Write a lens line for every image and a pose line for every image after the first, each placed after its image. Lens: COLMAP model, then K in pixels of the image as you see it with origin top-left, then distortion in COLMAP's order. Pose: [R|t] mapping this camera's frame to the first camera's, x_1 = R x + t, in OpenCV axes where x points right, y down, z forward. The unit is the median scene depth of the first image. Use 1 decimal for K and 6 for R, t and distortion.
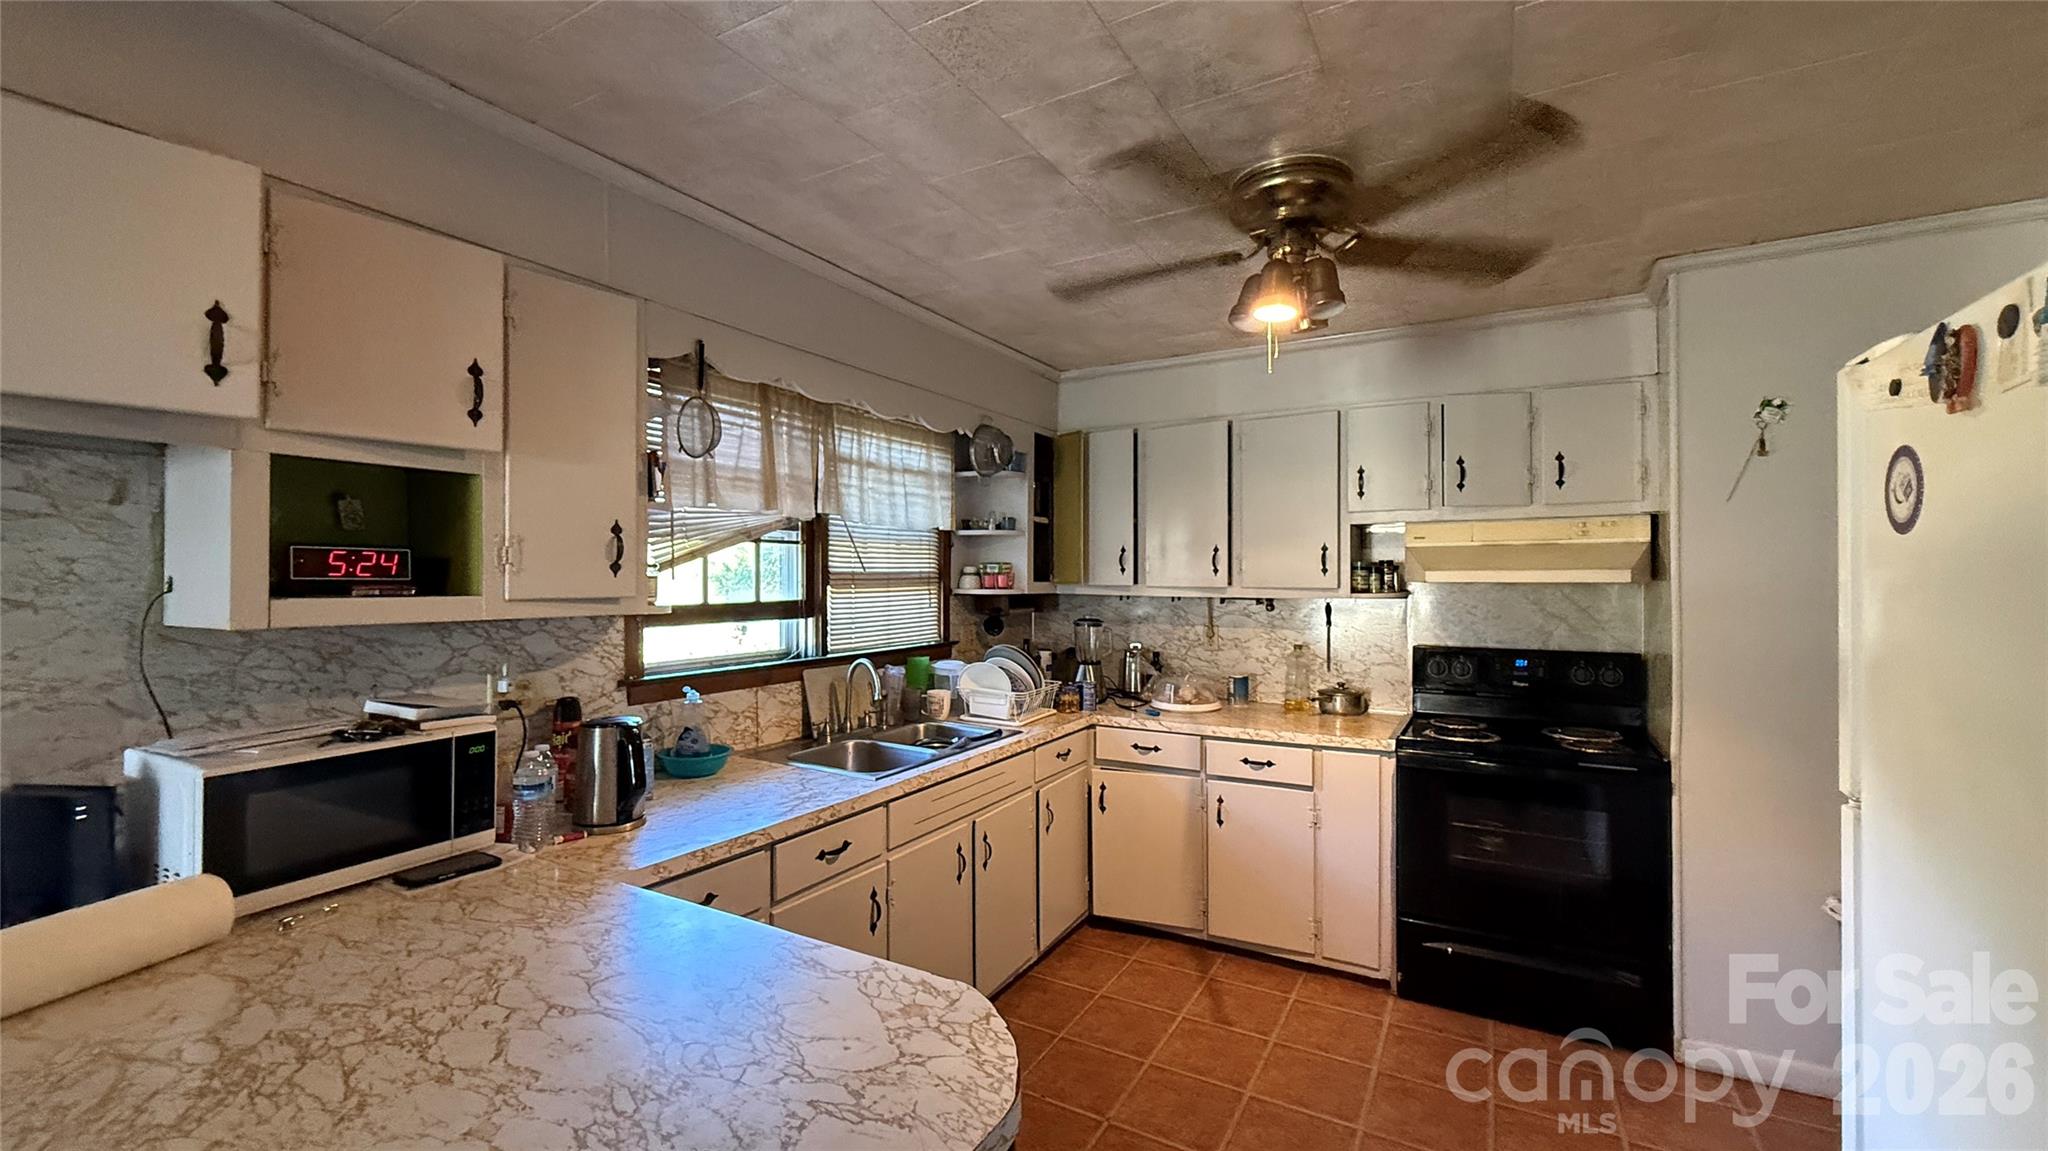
lens RADIAL K [[811.5, 0, 1028.0], [0, 811.5, 576.3], [0, 0, 1]] dist [0.000121, -0.000284]
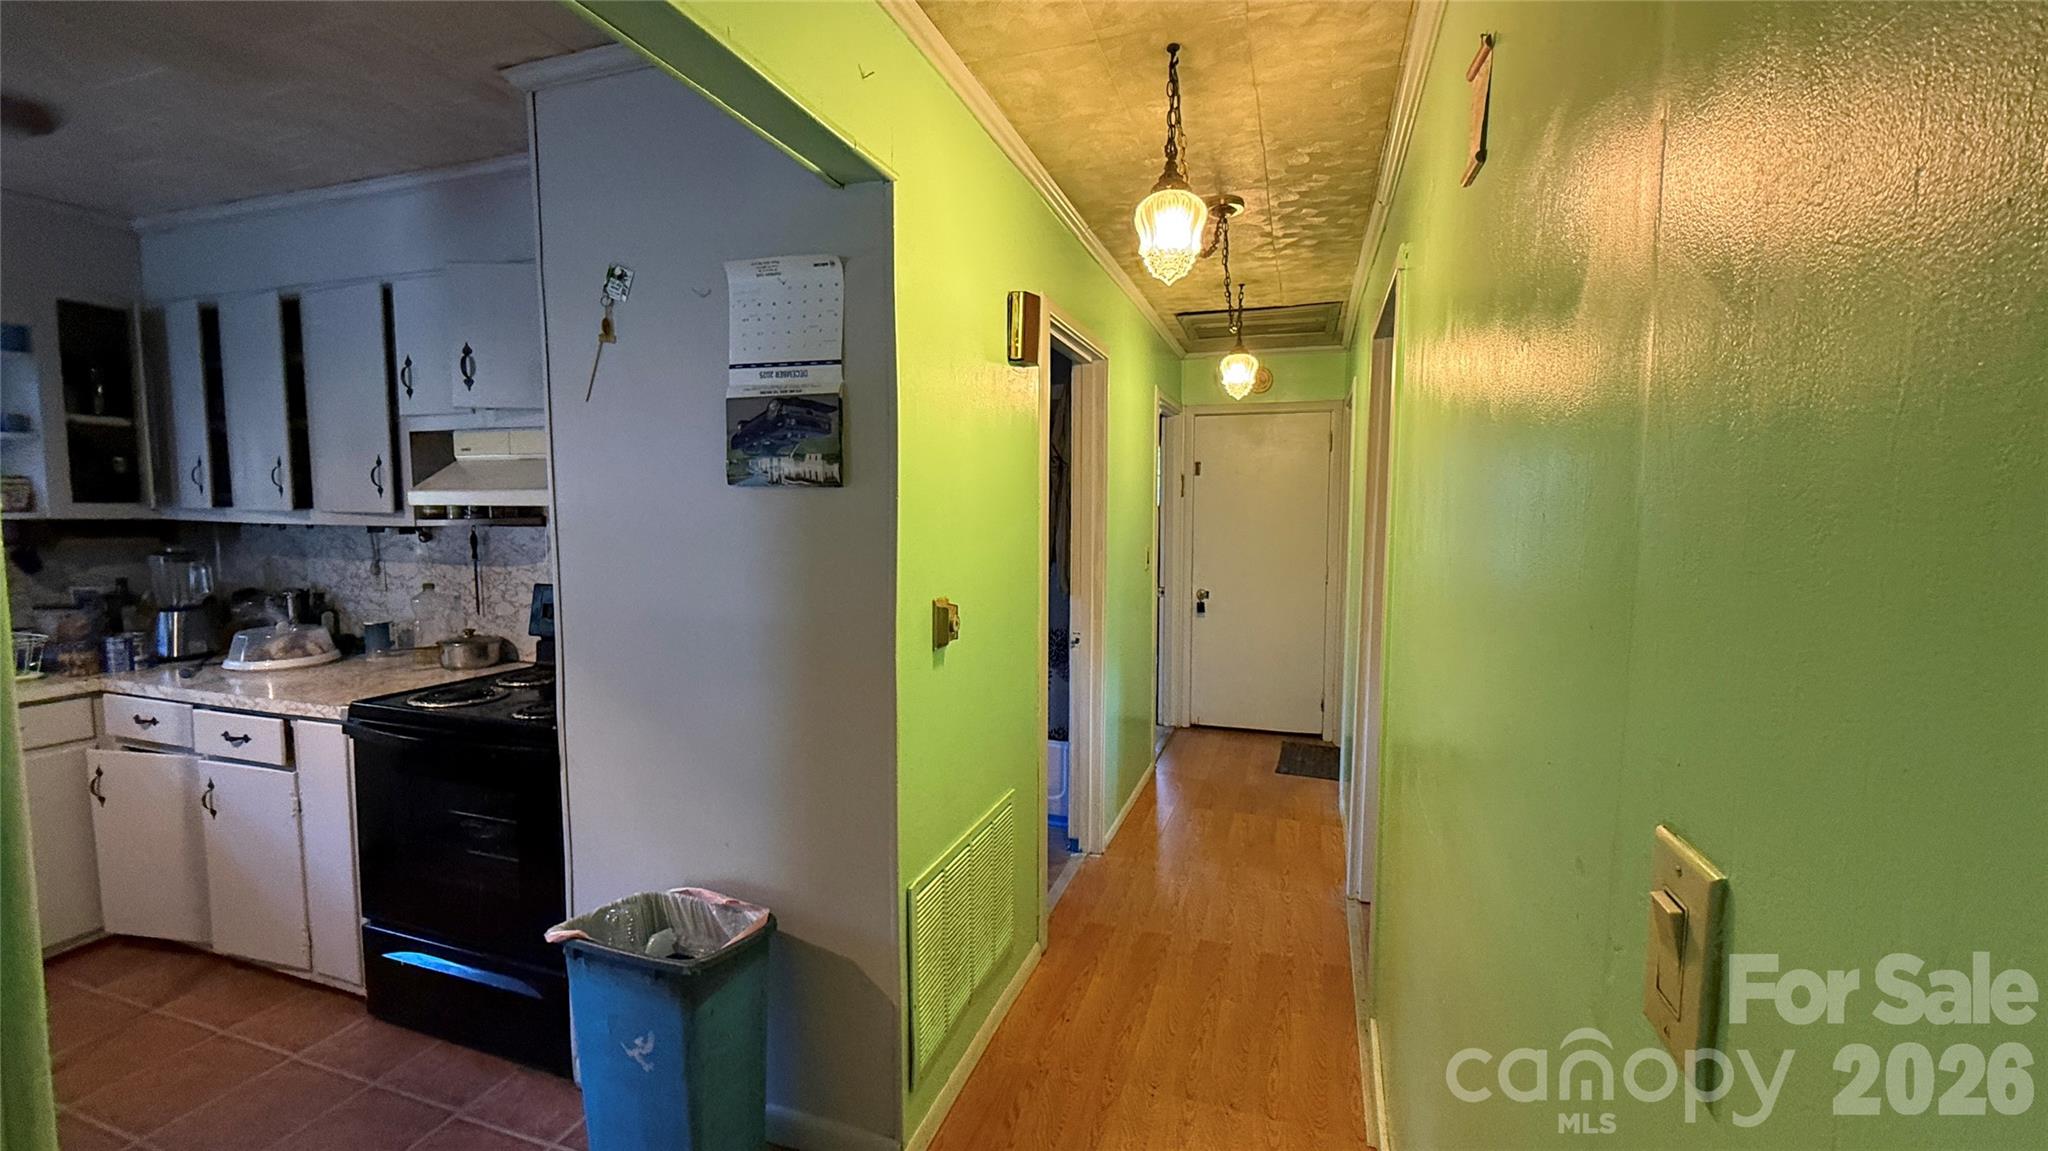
lens RADIAL K [[811.5, 0, 1028.0], [0, 811.5, 576.3], [0, 0, 1]] dist [0.000121, -0.000284]
pose [[0.980932, -0.008737, 0.194156, 0.777055], [-0.007587, 0.996506, 0.083174, 0.005441], [-0.194204, -0.083061, 0.977438, 0.095566]]
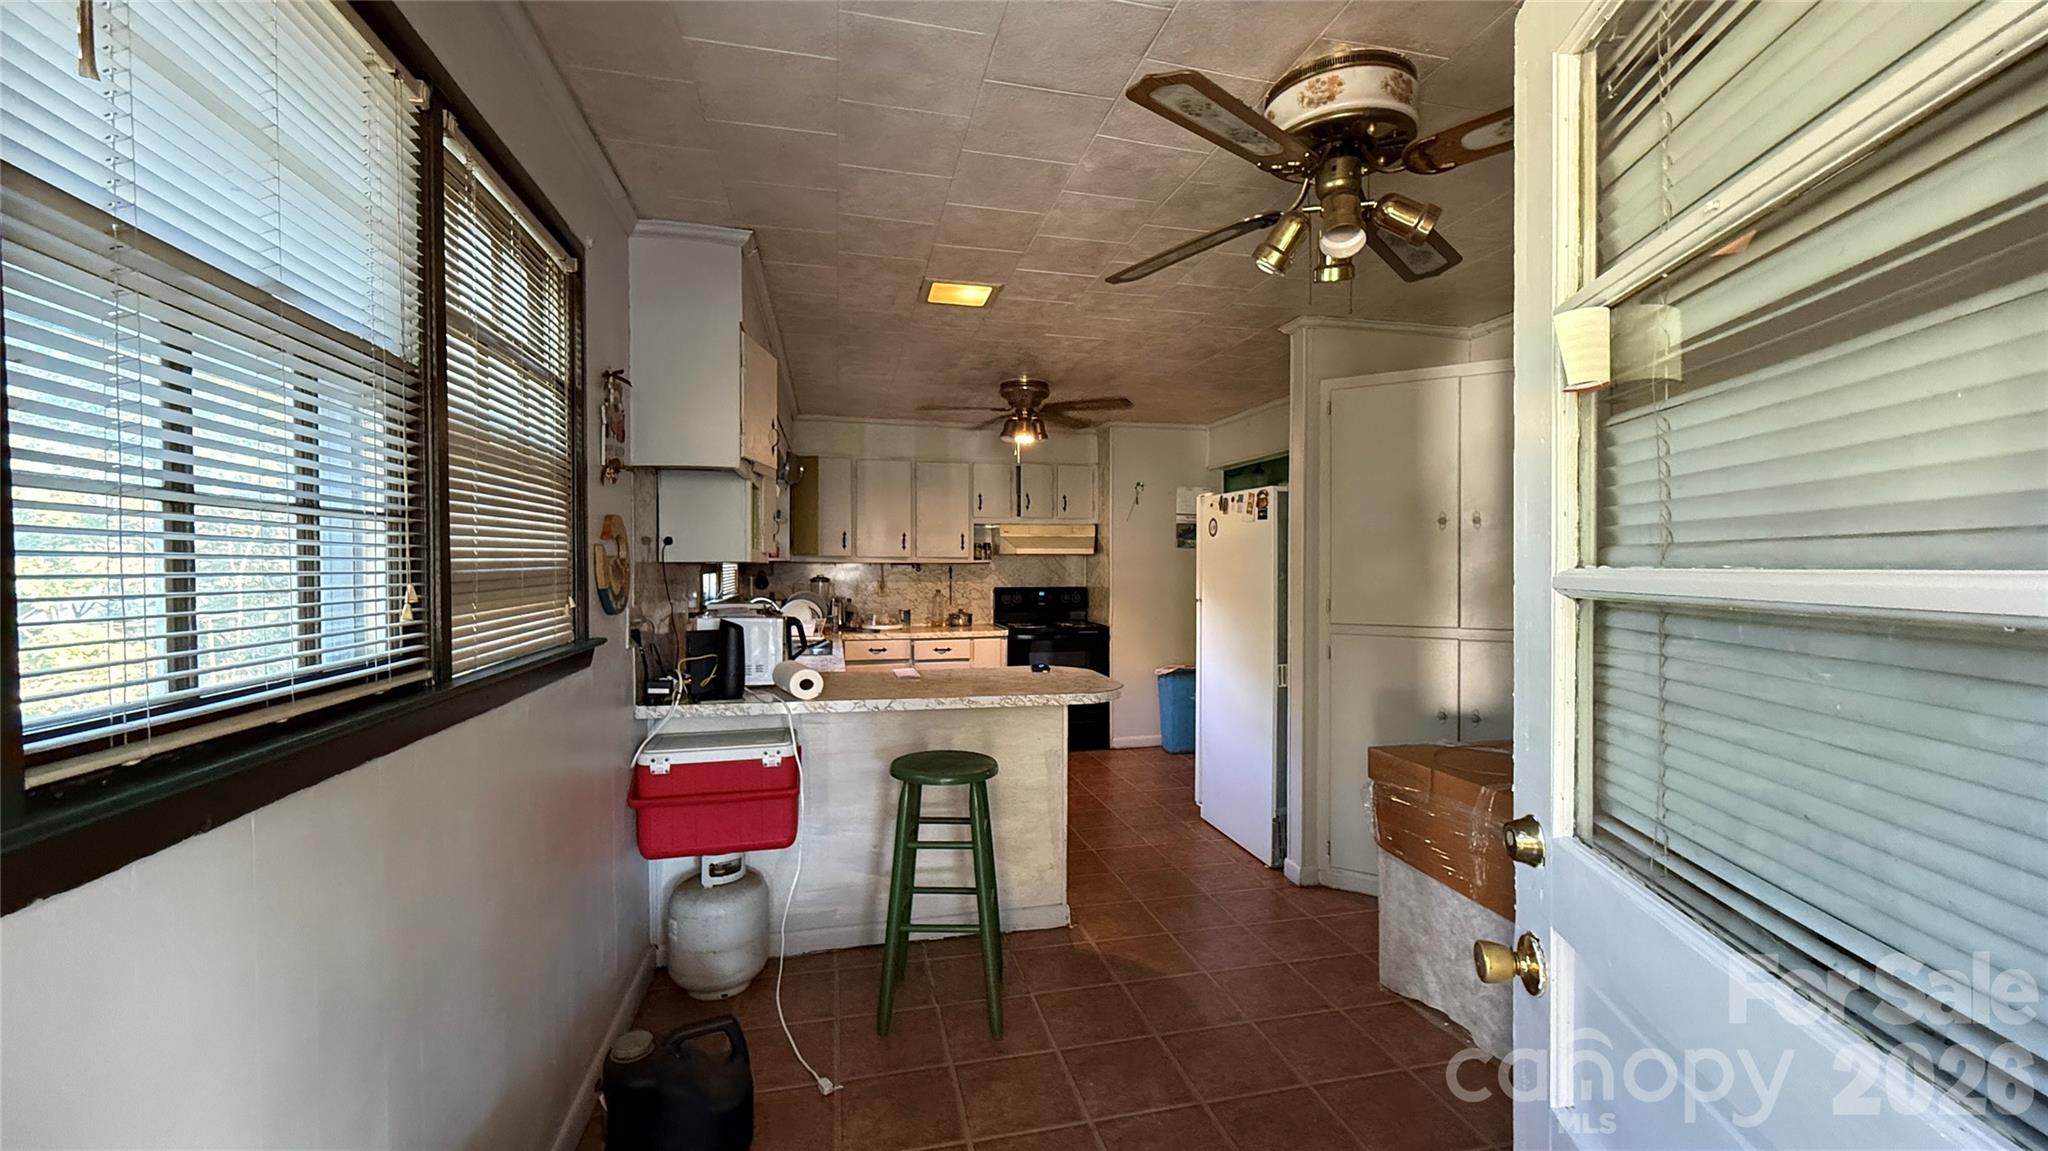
lens RADIAL K [[833.6, 0, 1024.0], [0, 833.6, 575.5], [0, 0, 1]] dist [0.000122, -0.000064]
pose [[0.727844, -0.009053, 0.685683, -0.794807], [-0.000957, 0.999898, 0.014217, 0.027681], [-0.685743, -0.011004, 0.727761, -0.463099]]
